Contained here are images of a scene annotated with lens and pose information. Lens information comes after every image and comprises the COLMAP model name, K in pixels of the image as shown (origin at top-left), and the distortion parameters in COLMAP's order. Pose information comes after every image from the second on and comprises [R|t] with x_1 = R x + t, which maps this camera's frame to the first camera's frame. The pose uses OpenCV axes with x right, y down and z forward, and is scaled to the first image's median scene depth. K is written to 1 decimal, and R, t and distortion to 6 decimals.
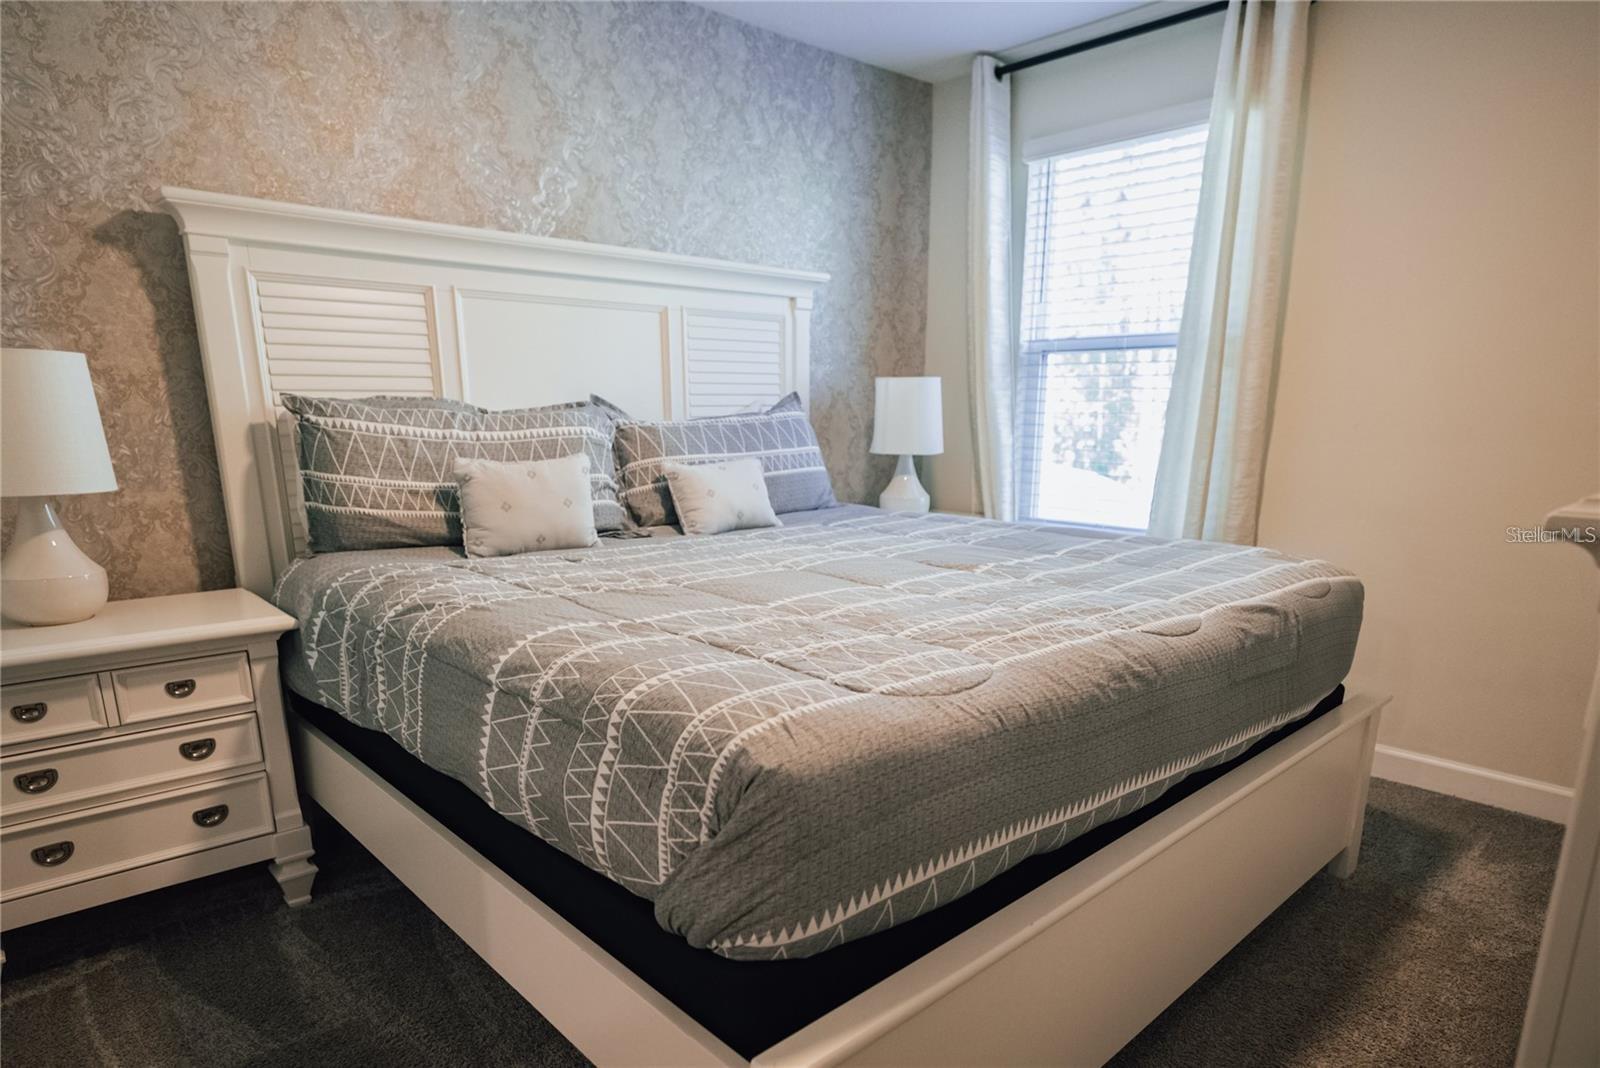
lens RADIAL K [[875.2, 0, 822.7], [0, 875.2, 625.7], [0, 0, 1]] dist [-0.015521, 0.009473]
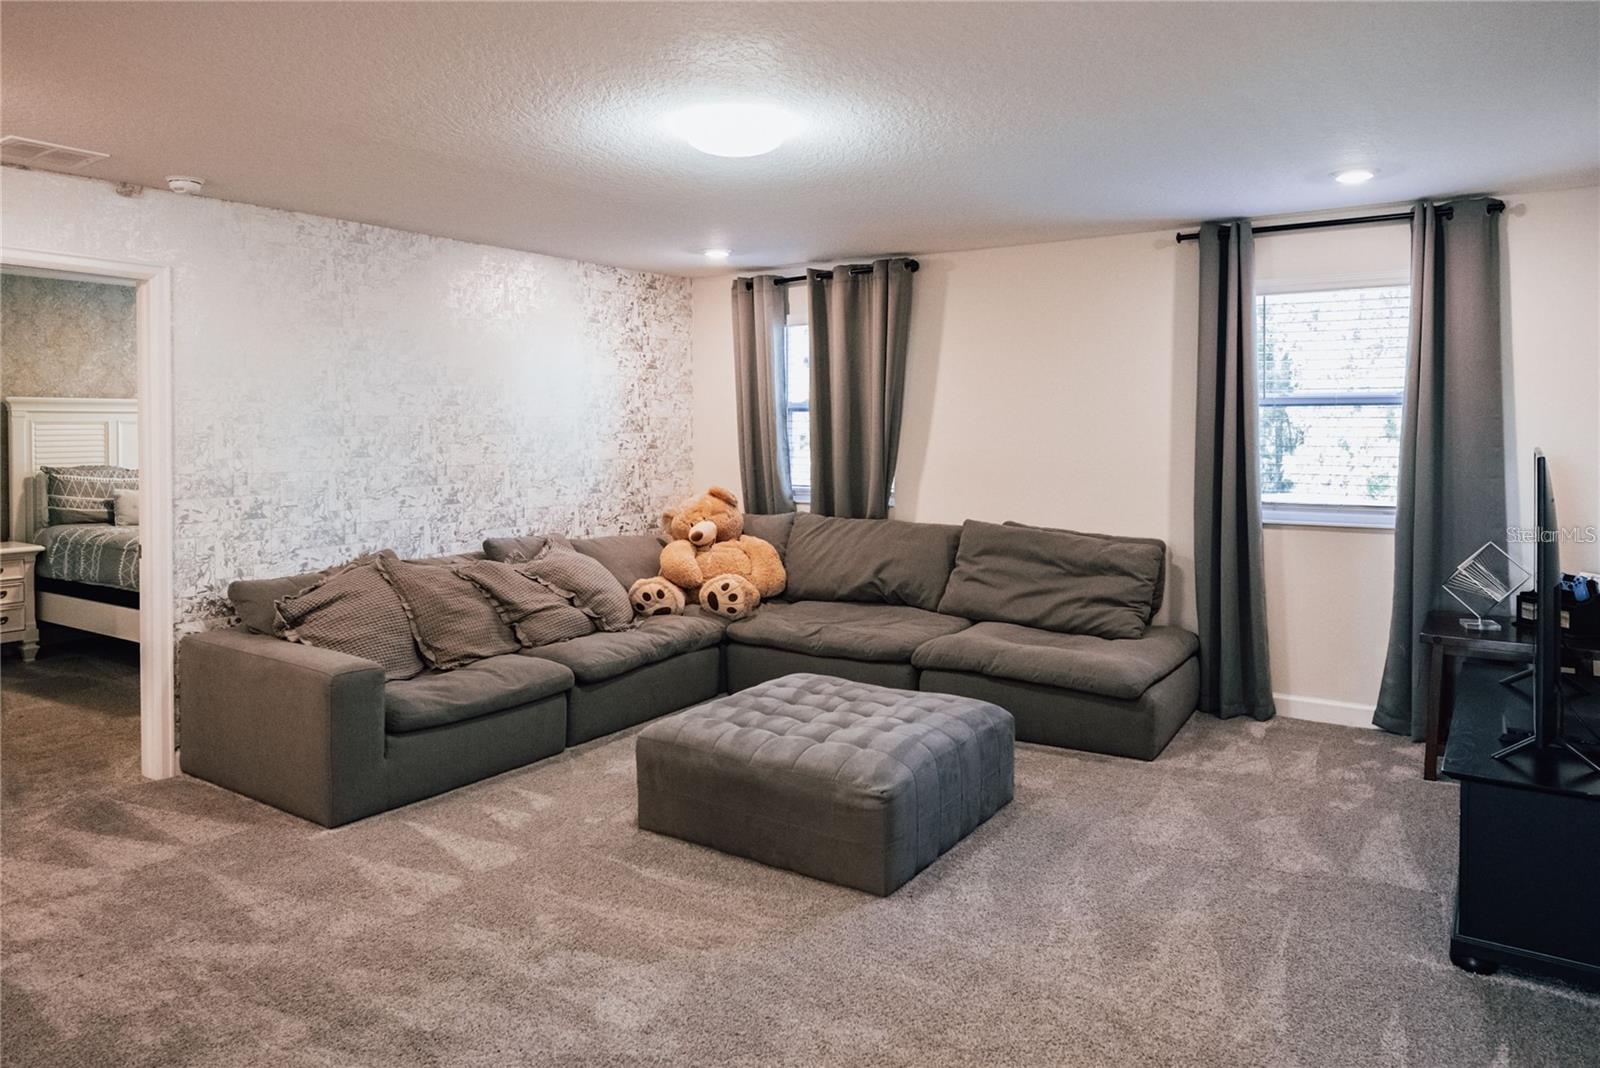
lens RADIAL K [[875.2, 0, 721.7], [0, 875.2, 453.8], [0, 0, 1]] dist [-0.015521, 0.009473]
pose [[0.972385, -0.009299, 0.233197, 0.773907], [0.059833, 0.975743, -0.210582, 0.378302], [-0.225582, 0.218720, 0.949355, -1.990716]]
